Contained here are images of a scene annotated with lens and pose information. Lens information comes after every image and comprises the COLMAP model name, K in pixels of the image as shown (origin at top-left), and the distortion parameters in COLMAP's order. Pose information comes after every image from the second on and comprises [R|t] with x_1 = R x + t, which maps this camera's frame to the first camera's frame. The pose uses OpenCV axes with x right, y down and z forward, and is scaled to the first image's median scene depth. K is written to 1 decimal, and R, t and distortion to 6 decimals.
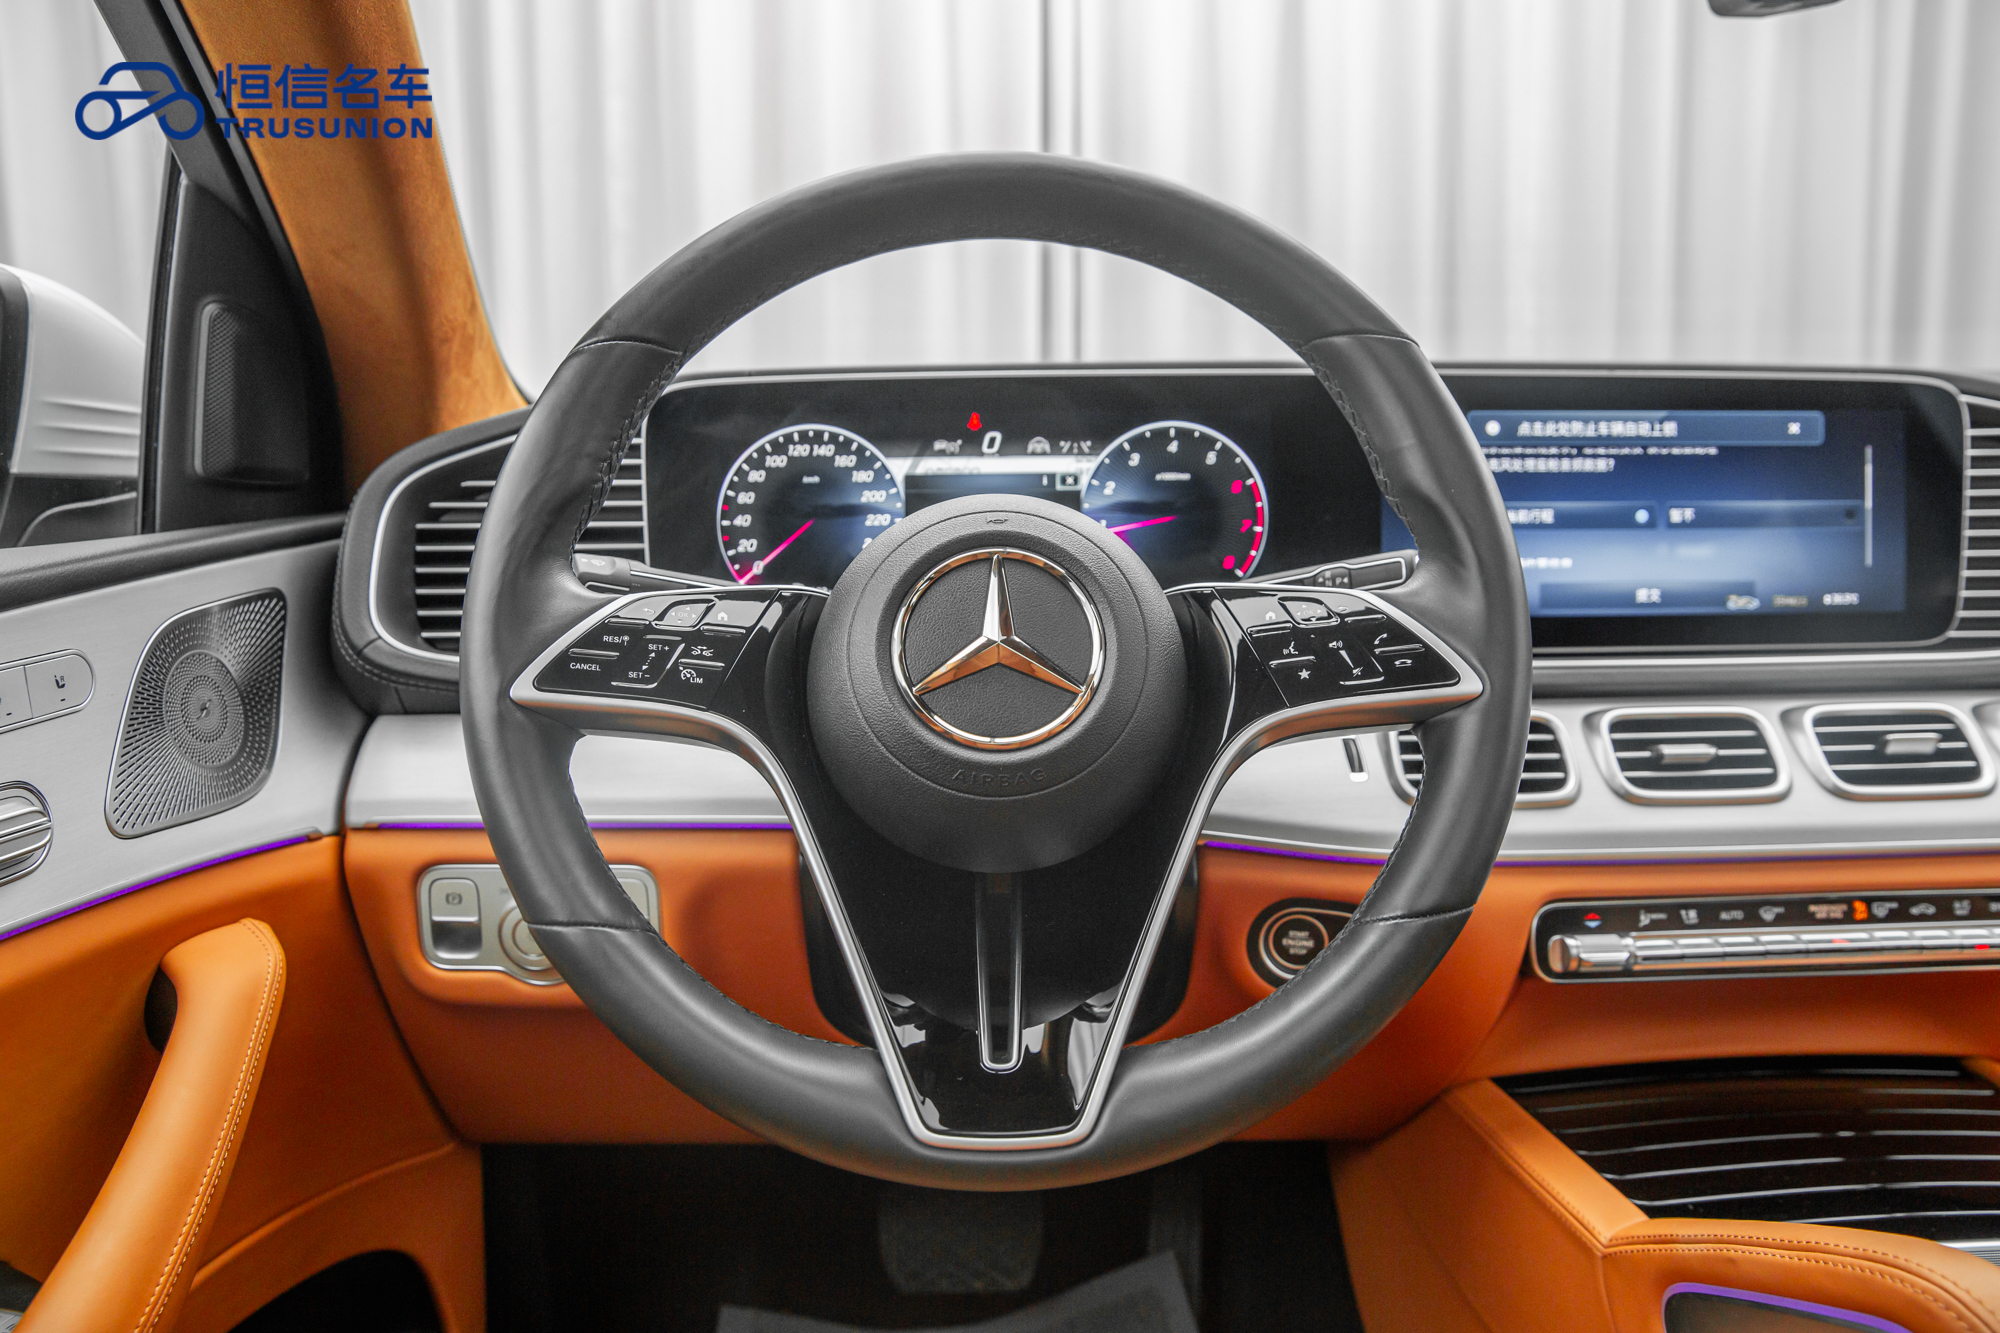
lens RADIAL K [[1382.6, 0, 1003.7], [0, 1382.6, 591.0], [0, 0, 1]] dist [-0.150279, 0.105204]
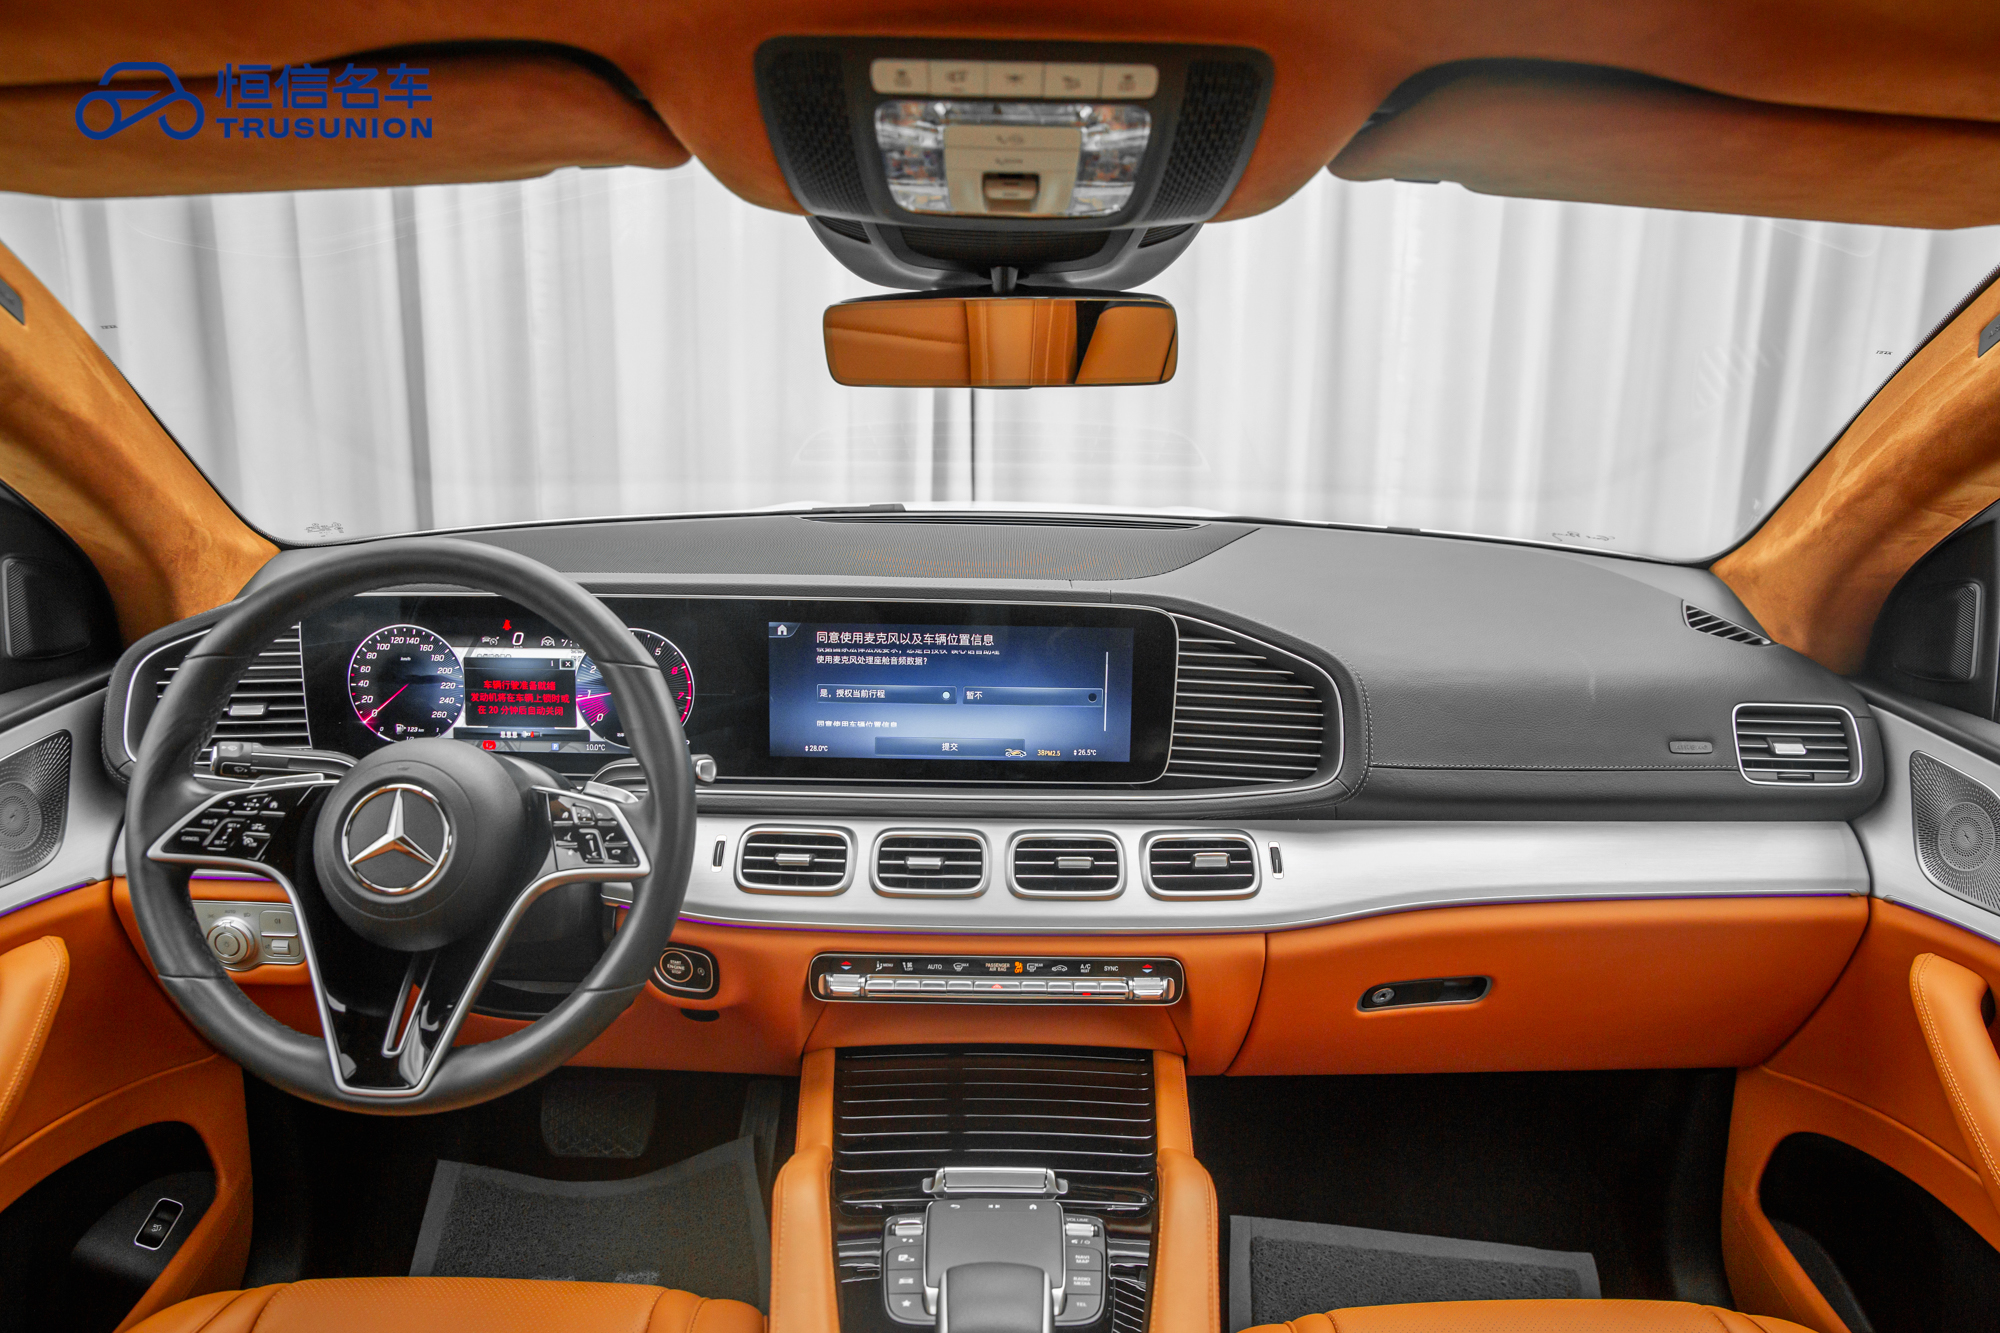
lens RADIAL K [[1363.5, 0, 1005.7], [0, 1363.5, 609.8], [0, 0, 1]] dist [-0.080883, 0.001988]
pose [[0.999653, 0.025356, 0.007146, 0.530439], [-0.025937, 0.994793, 0.098560, -0.304640], [-0.004610, -0.098711, 0.995105, -0.516395]]
